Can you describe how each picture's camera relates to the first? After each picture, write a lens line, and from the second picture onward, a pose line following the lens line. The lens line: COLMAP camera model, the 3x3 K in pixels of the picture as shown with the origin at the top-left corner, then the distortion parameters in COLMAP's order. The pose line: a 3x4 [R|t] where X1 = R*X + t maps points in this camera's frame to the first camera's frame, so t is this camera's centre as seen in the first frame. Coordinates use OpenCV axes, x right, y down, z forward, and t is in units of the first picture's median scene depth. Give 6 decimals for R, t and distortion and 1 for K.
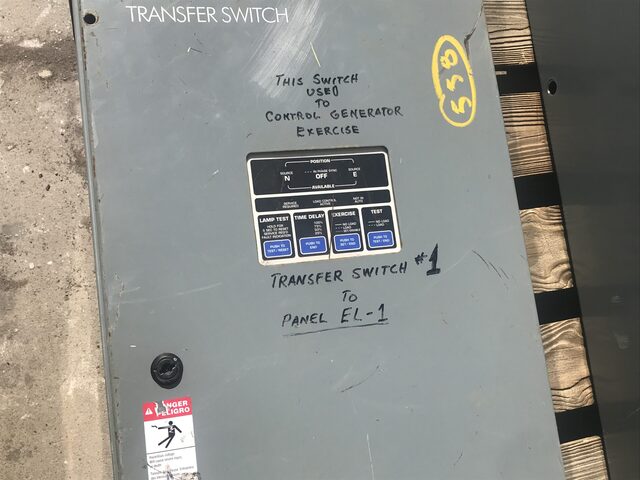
lens RADIAL K [[666.5, 0, 320.0], [0, 666.5, 240.0], [0, 0, 1]] dist [0.127895, -0.220842]
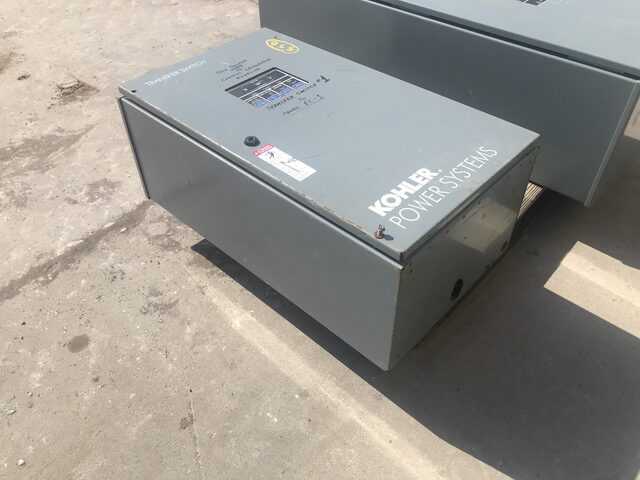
lens RADIAL K [[535.6, 0, 319.5], [0, 535.6, 228.6], [0, 0, 1]] dist [0.080931, -0.121373]
pose [[0.744188, -0.613312, 0.264637, -0.585655], [0.658380, 0.606591, -0.445627, 1.070257], [0.112782, 0.505862, 0.855210, -0.229876]]
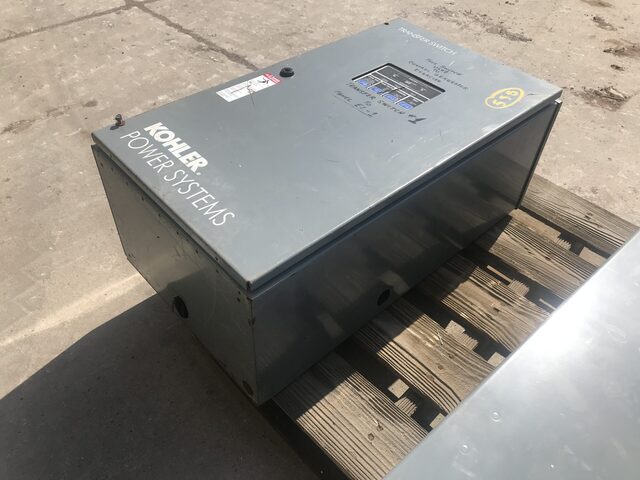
lens RADIAL K [[535.6, 0, 319.5], [0, 535.6, 228.6], [0, 0, 1]] dist [0.080931, -0.121373]
pose [[0.557522, 0.368358, -0.743964, 1.156929], [-0.791815, 0.505179, -0.343253, 0.841612], [0.249395, 0.780453, 0.573320, 0.355848]]
